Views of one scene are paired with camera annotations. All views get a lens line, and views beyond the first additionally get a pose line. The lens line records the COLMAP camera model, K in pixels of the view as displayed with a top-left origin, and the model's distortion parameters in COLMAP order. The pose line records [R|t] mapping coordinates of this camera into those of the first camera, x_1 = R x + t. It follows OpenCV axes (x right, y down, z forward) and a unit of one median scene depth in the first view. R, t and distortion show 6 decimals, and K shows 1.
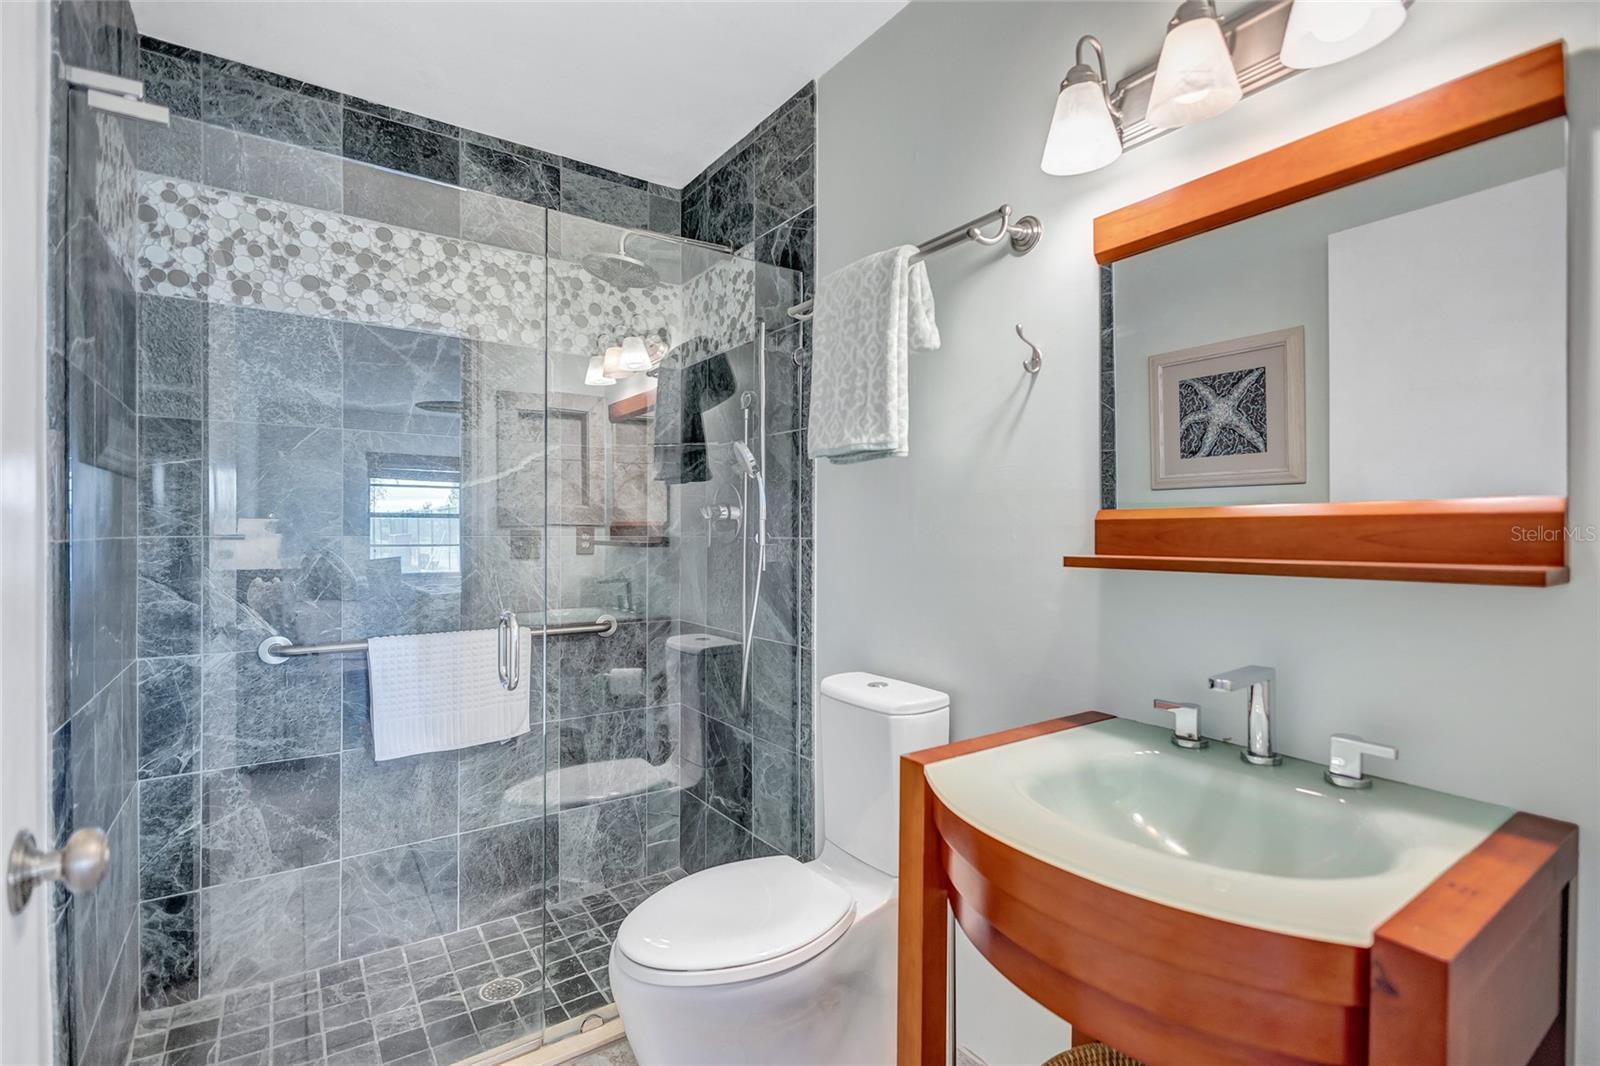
lens RADIAL K [[744.6, 0, 805.6], [0, 744.6, 528.5], [0, 0, 1]] dist [0.012954, -0.006065]
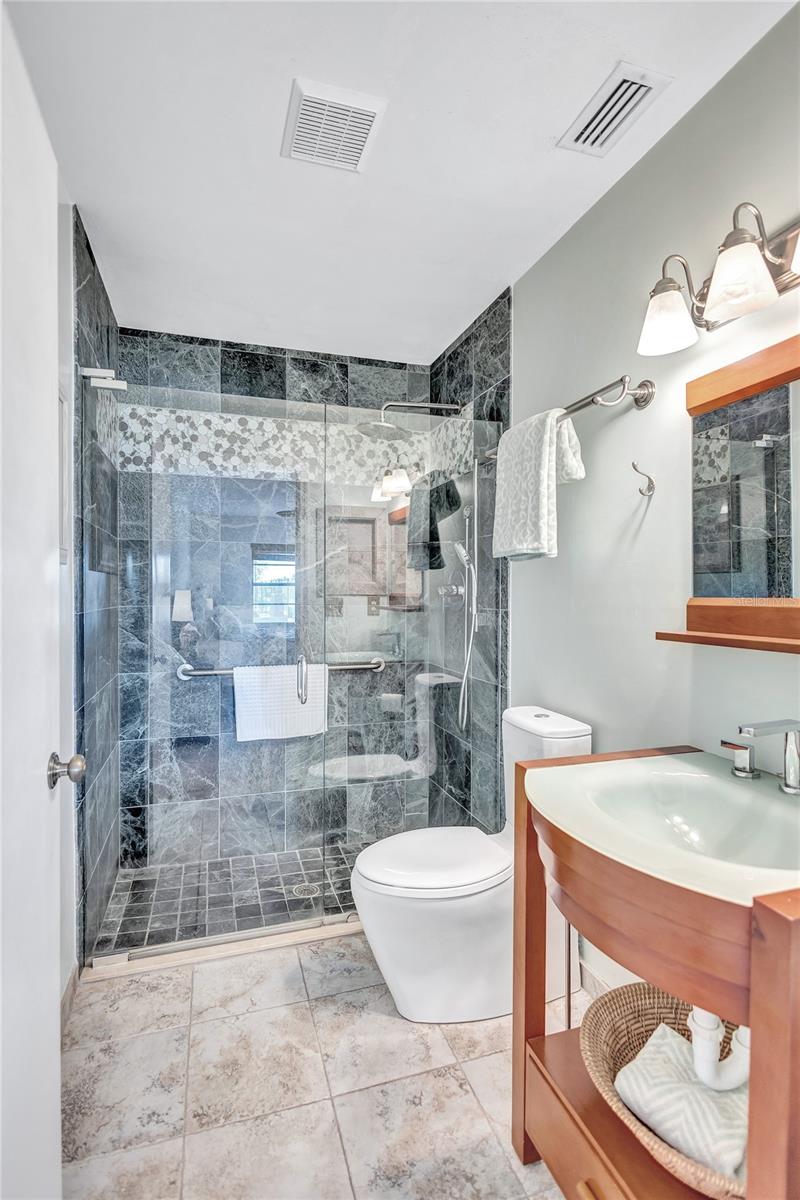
lens RADIAL K [[558.5, 0, 392.9], [0, 558.5, 595.6], [0, 0, 1]] dist [0.012954, -0.006065]
pose [[0.957263, 0.005115, -0.289173, 0.119080], [-0.002893, 0.999963, 0.008112, -0.024821], [0.289203, -0.006929, 0.957243, -0.091642]]
